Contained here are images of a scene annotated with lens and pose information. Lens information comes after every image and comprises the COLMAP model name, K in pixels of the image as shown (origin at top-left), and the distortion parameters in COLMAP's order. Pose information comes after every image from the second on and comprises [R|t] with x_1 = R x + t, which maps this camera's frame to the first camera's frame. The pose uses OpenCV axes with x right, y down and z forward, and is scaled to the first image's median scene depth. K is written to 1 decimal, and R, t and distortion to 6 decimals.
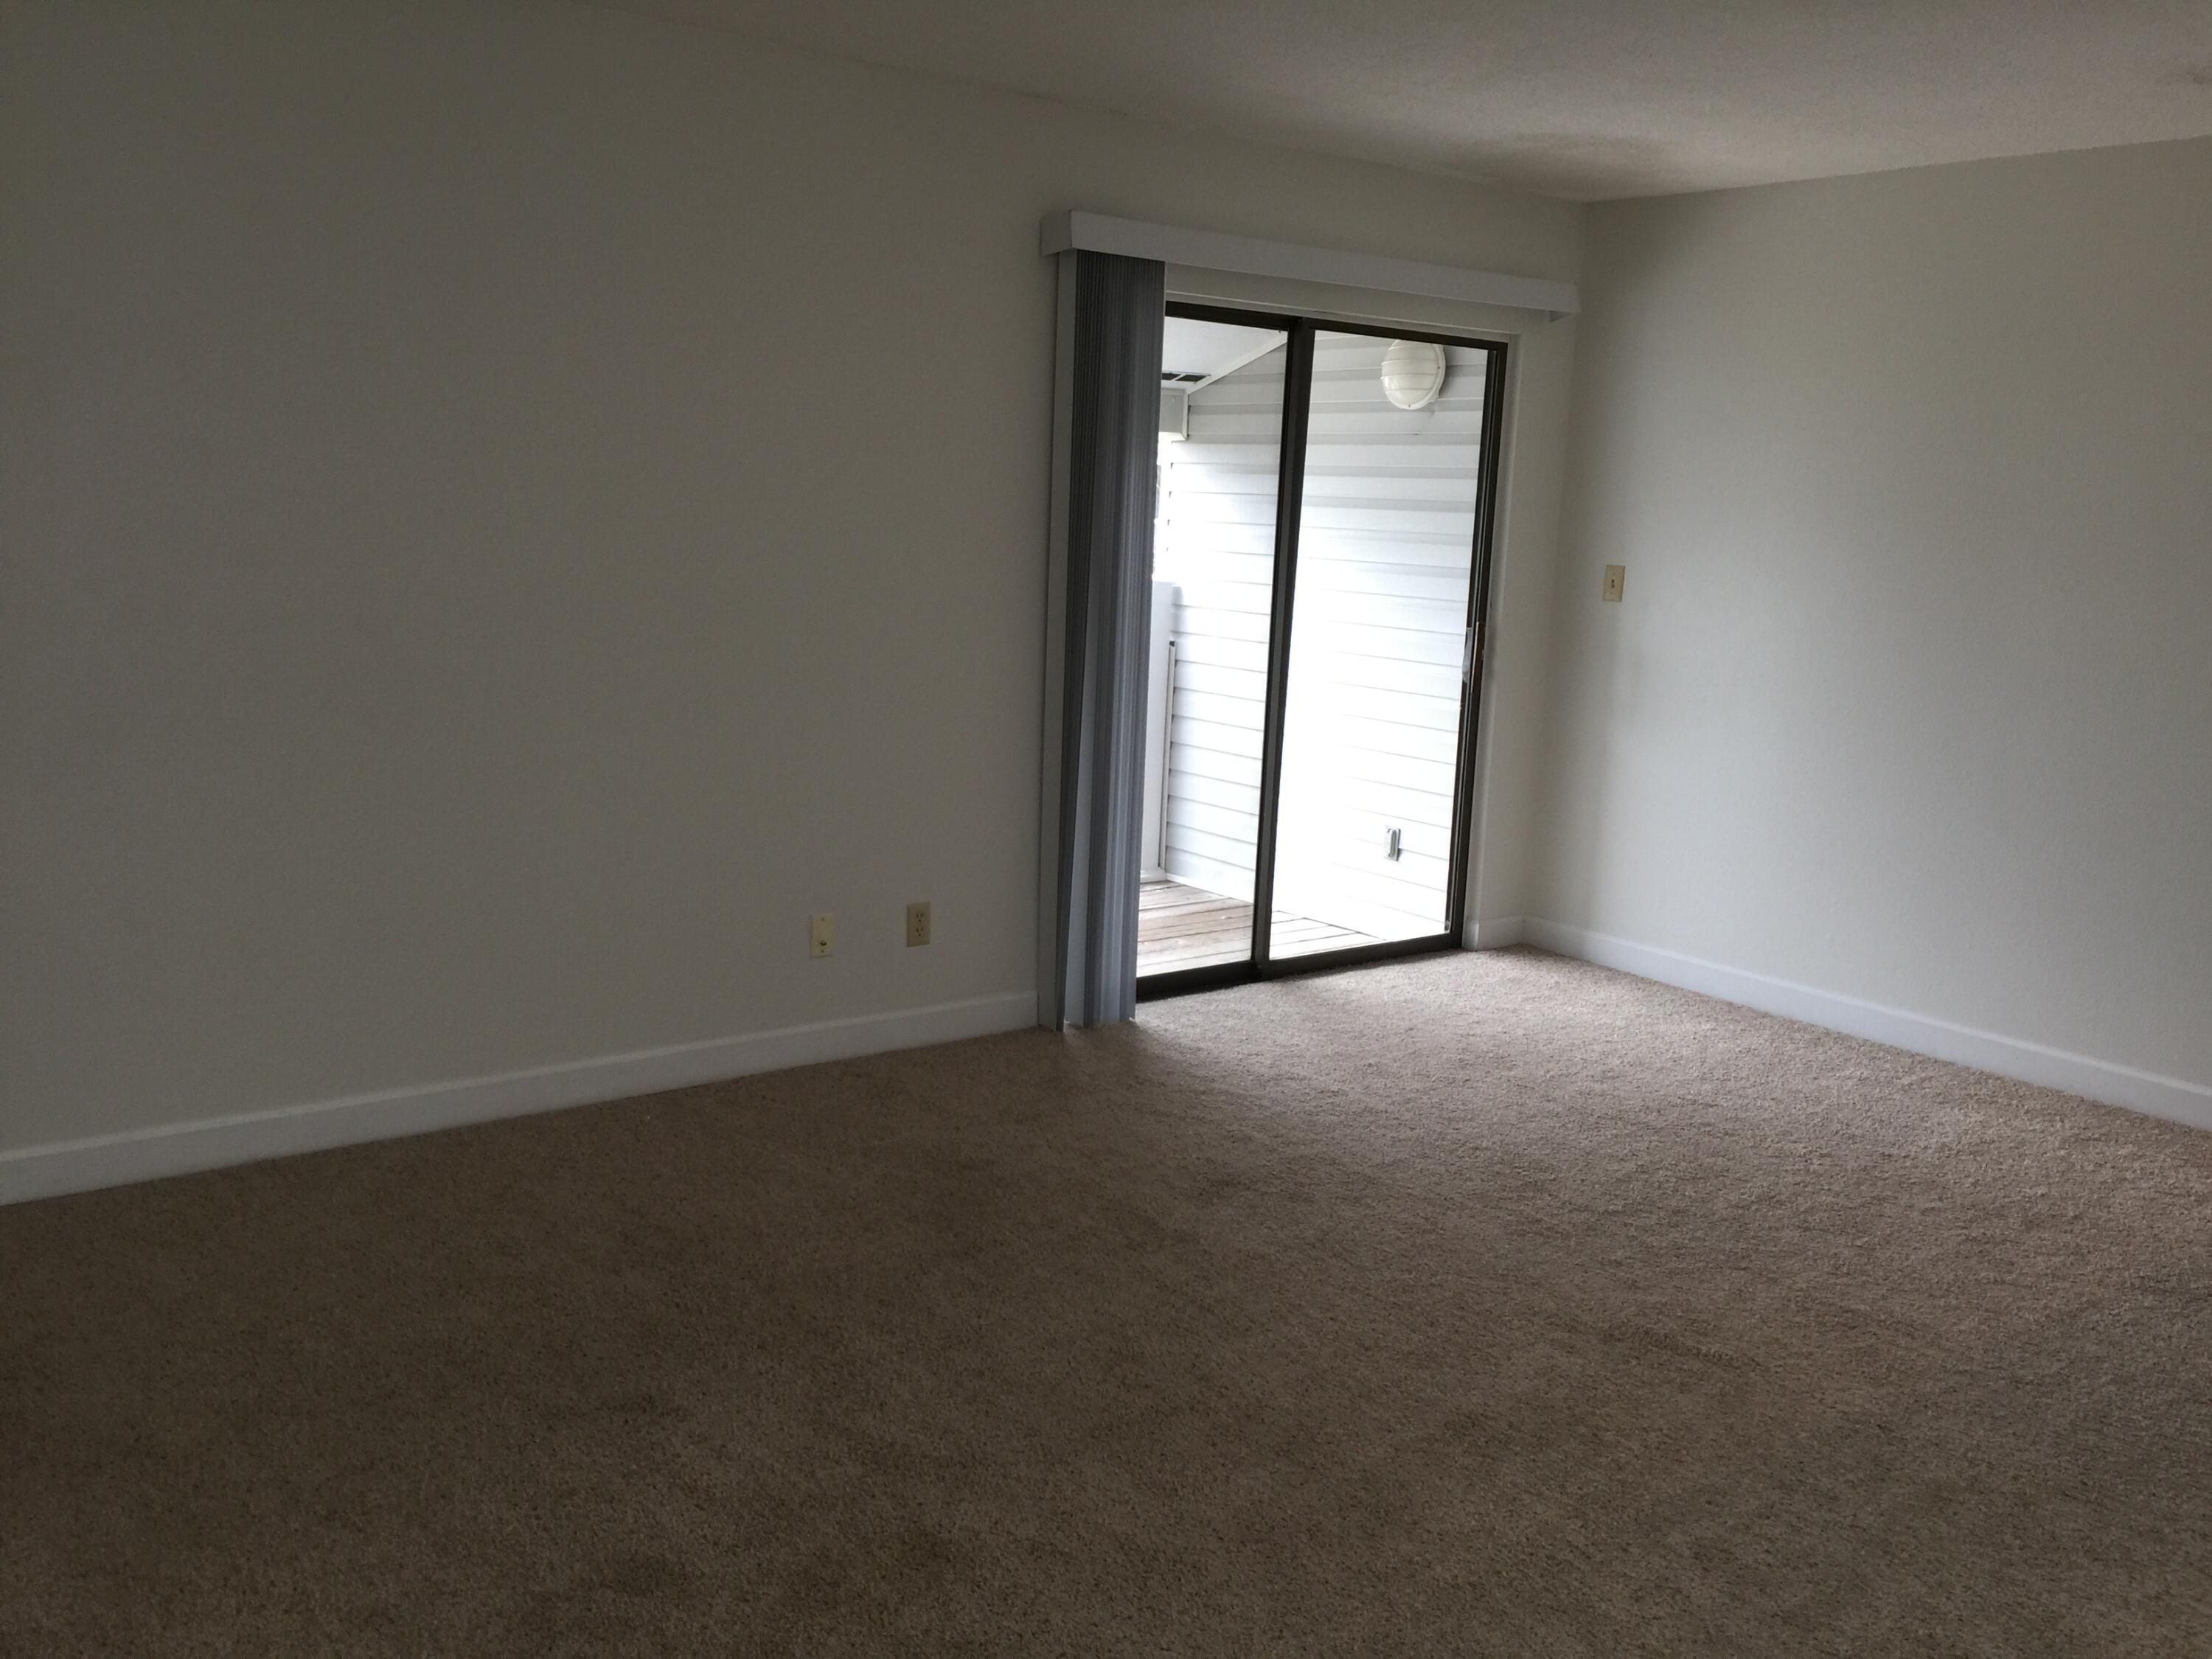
lens RADIAL K [[1863.1, 0, 1106.0], [0, 1863.1, 829.5], [0, 0, 1]] dist [-0.000747, 0.000301]
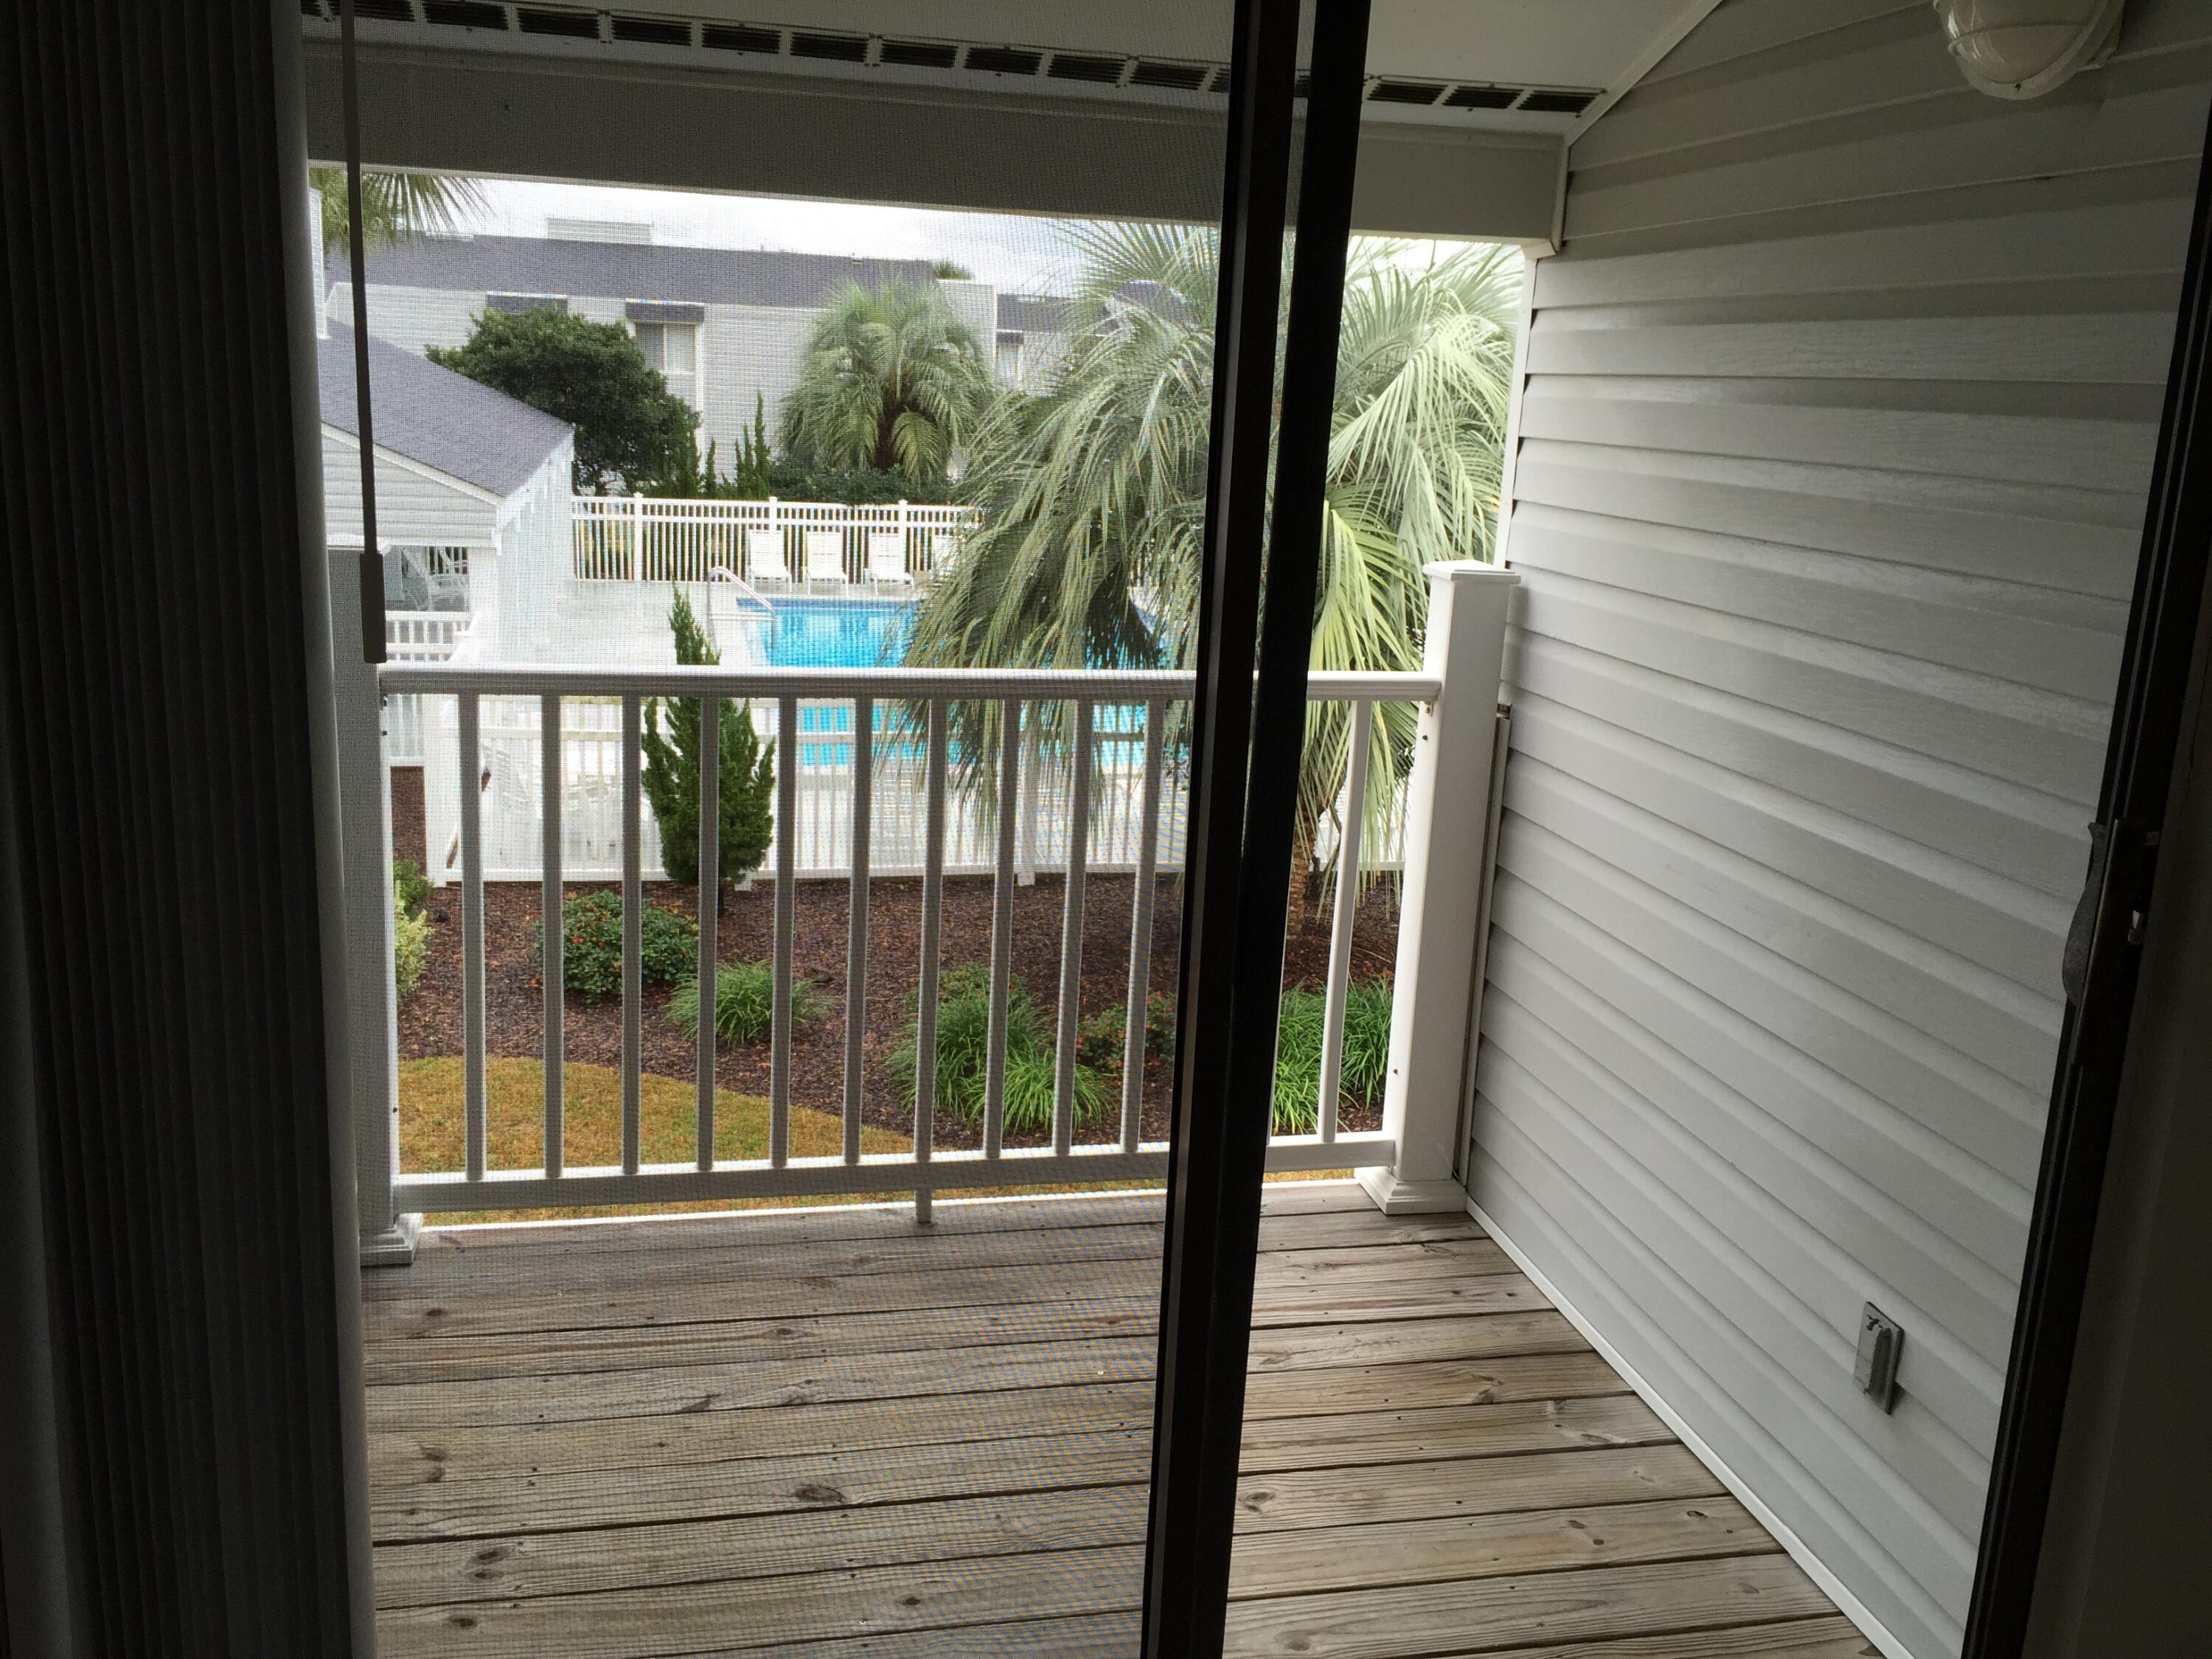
lens RADIAL K [[1914.4, 0, 1106.0], [0, 1914.4, 829.5], [0, 0, 1]] dist [0.079944, -0.007963]
pose [[0.901122, 0.077627, -0.426559, 0.170239], [-0.054645, 0.996330, 0.065877, -0.109372], [0.430107, -0.036054, 0.902057, 0.599270]]
